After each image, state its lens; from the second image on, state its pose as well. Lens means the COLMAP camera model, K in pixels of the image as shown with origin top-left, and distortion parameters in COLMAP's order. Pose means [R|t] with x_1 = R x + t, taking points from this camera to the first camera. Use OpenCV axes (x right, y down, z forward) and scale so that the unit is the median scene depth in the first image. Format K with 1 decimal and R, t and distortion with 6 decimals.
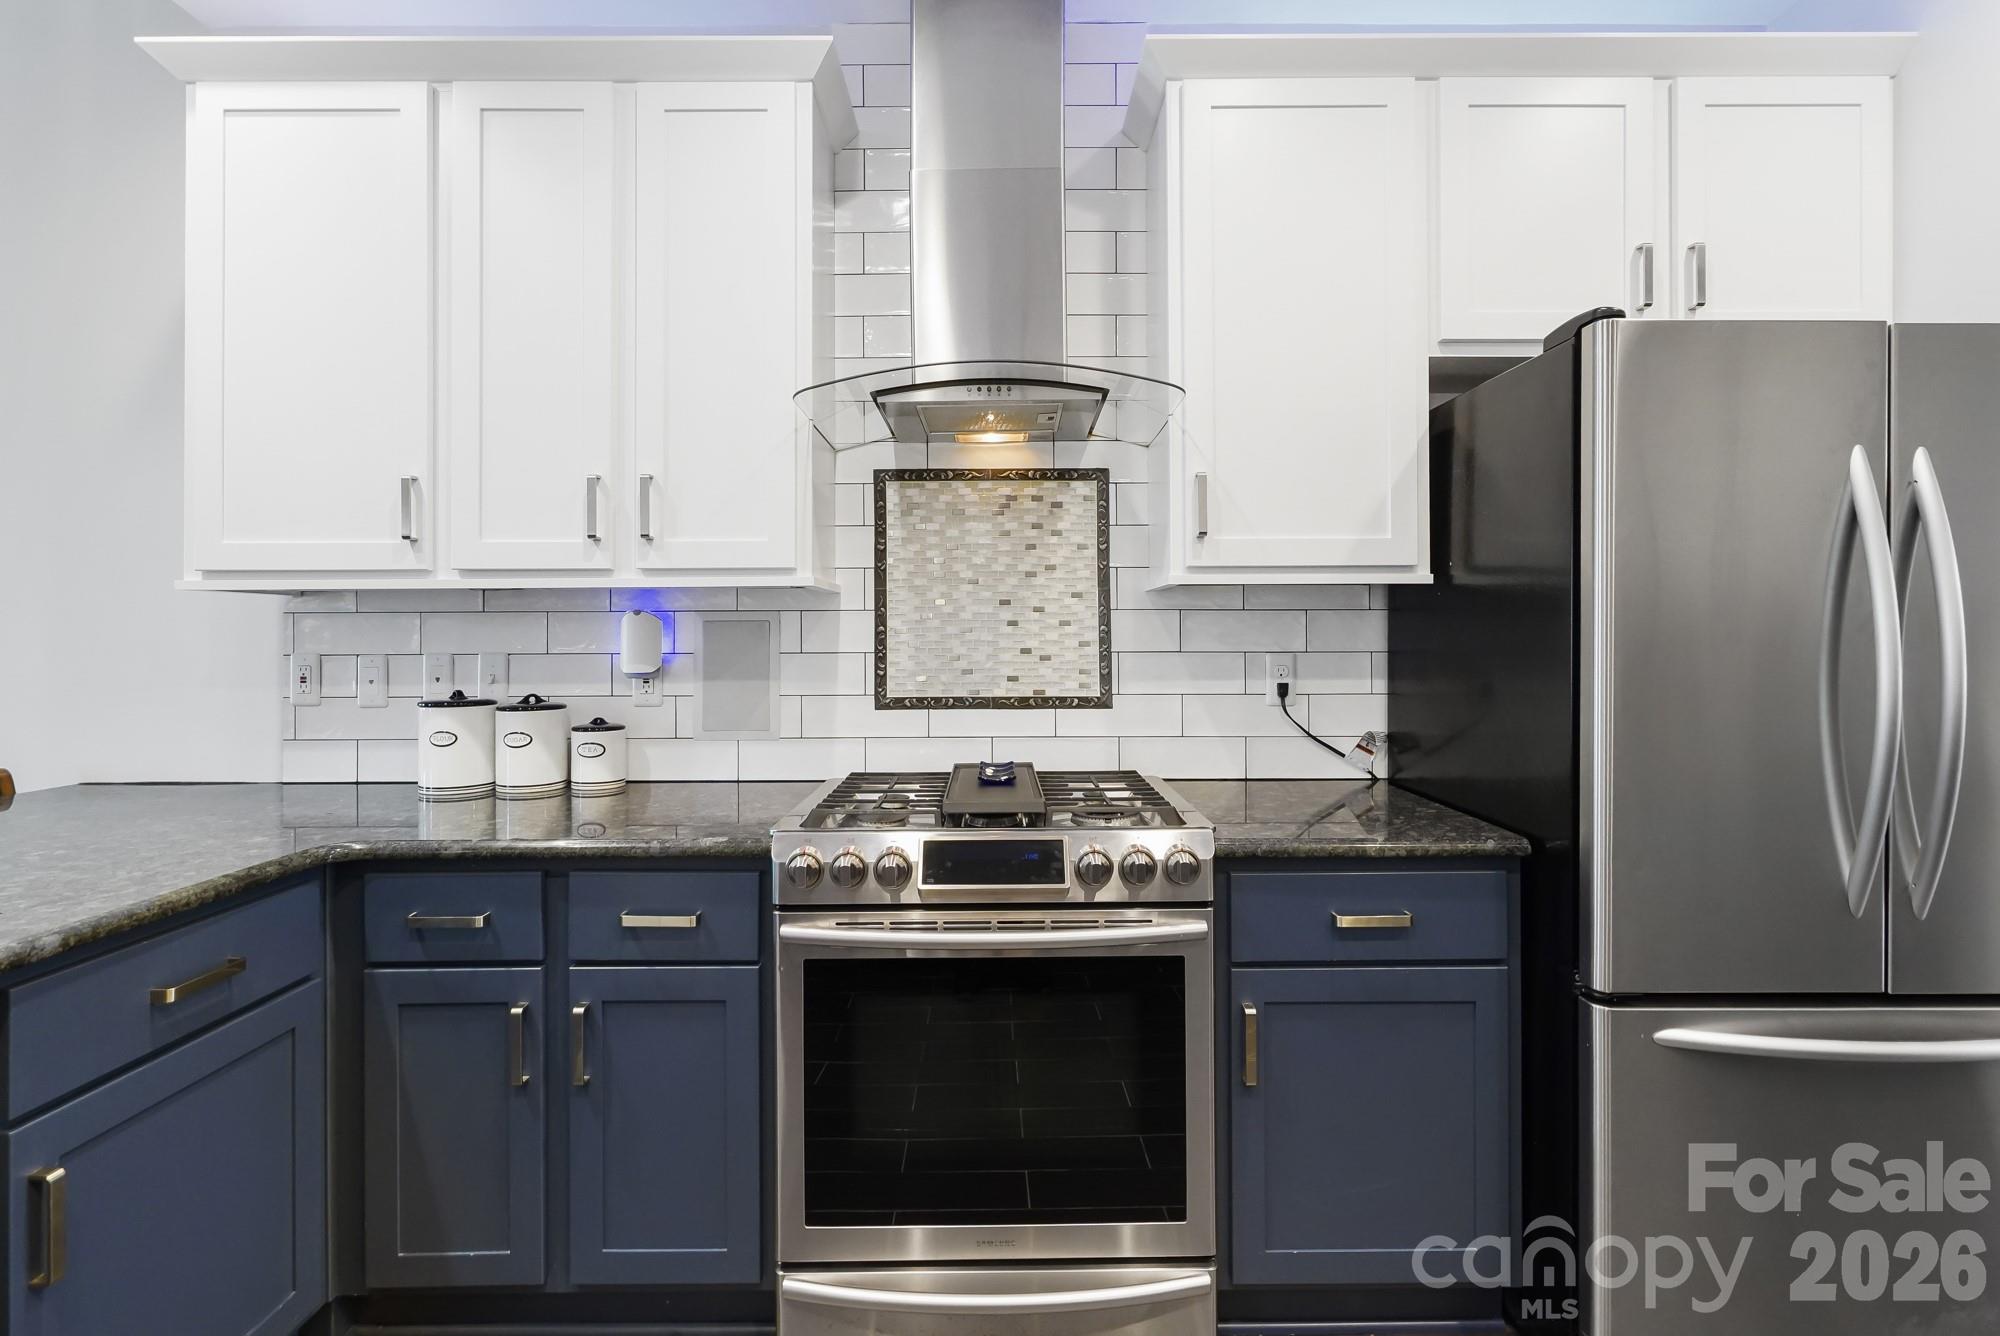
lens RADIAL K [[929.4, 0, 995.3], [0, 929.4, 632.5], [0, 0, 1]] dist [-0.002489, 0.001798]
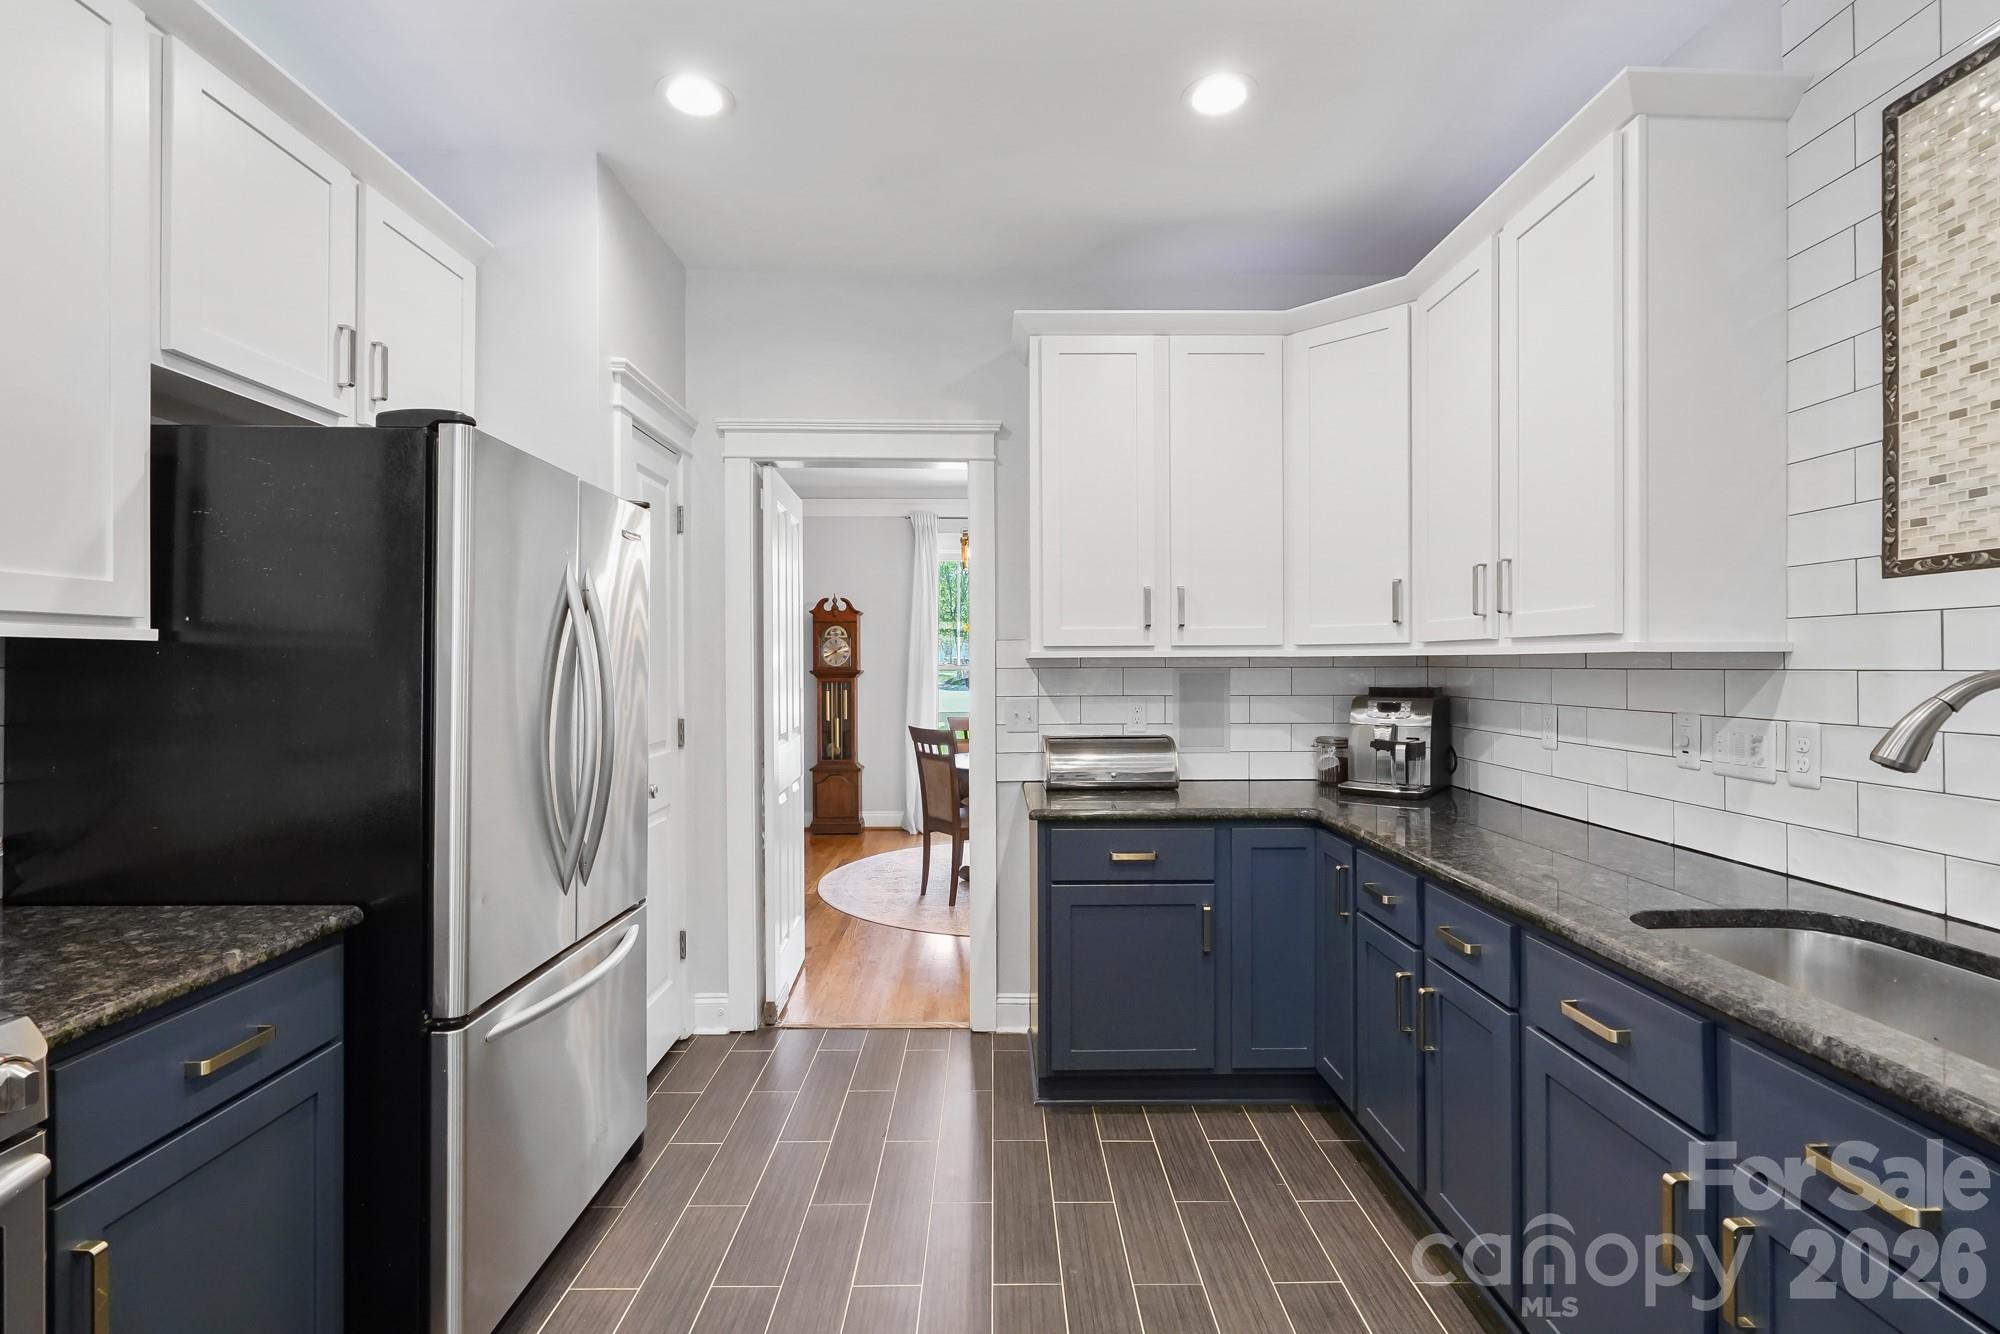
lens RADIAL K [[929.4, 0, 1005.8], [0, 929.4, 668.1], [0, 0, 1]] dist [-0.002489, 0.001798]
pose [[-0.013489, -0.001531, 0.999908, -0.311027], [-0.002004, 0.999997, 0.001504, -0.026652], [-0.999907, -0.001984, -0.013492, 0.222593]]
